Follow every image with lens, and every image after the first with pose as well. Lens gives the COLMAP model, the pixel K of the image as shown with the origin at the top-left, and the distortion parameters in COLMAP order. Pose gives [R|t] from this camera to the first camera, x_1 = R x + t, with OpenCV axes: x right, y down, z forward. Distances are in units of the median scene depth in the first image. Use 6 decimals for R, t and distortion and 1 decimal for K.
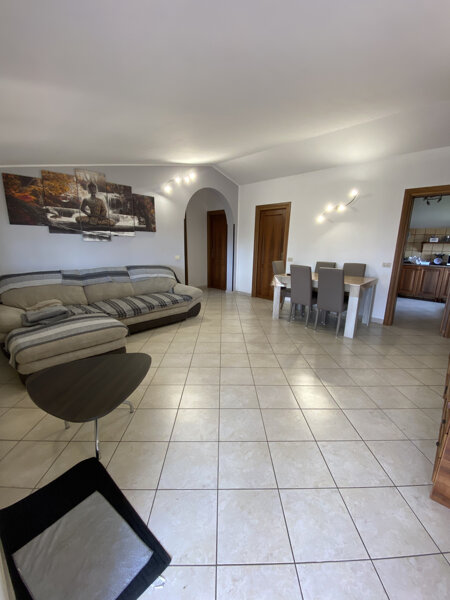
lens RADIAL K [[254.7, 0, 225.0], [0, 254.7, 300.0], [0, 0, 1]] dist [0.000303, -0.018841]
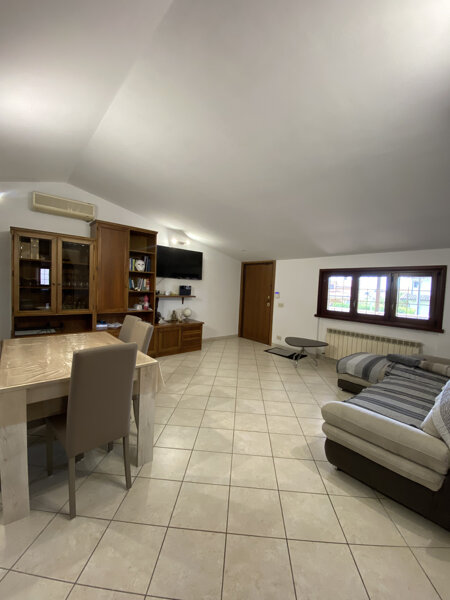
lens RADIAL K [[254.7, 0, 225.0], [0, 254.7, 300.0], [0, 0, 1]] dist [0.000303, -0.018841]
pose [[0.995860, 0.045742, -0.078556, 0.005404], [-0.060228, 0.979291, -0.193293, 0.131878], [0.068088, 0.197224, 0.977991, -0.551856]]
